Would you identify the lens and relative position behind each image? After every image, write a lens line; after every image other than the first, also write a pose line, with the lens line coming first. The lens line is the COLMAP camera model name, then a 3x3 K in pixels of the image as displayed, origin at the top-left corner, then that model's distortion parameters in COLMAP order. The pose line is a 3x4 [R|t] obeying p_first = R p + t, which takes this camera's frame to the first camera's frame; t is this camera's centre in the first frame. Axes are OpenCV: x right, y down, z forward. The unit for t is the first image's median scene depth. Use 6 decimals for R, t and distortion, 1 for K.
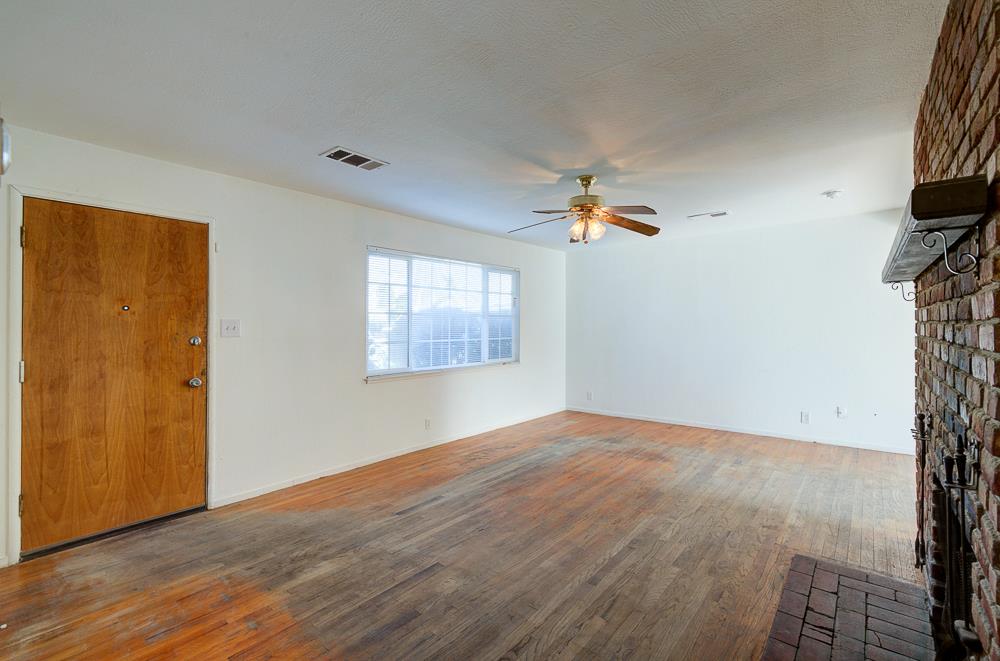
lens RADIAL K [[448.5, 0, 495.7], [0, 448.5, 319.3], [0, 0, 1]] dist [-0.000974, 0.000030]
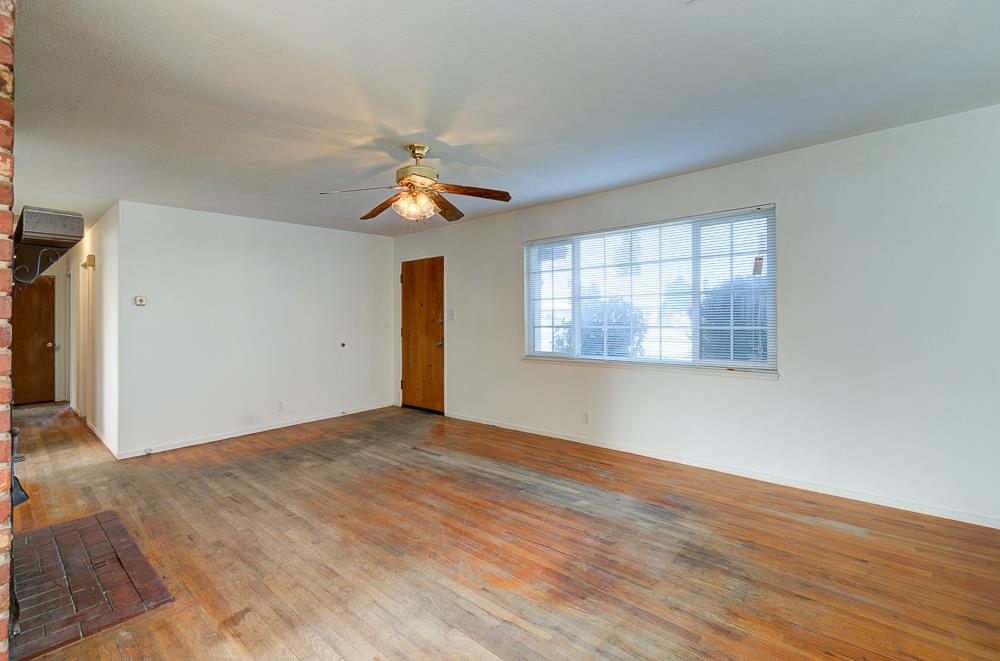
lens RADIAL K [[458.6, 0, 505.9], [0, 458.6, 292.7], [0, 0, 1]] dist [-0.003519, -0.000050]
pose [[-0.033761, -0.035029, -0.998816, 1.185084], [0.038132, 0.998613, -0.036311, 0.009646], [0.998702, -0.039313, -0.032378, 1.304574]]
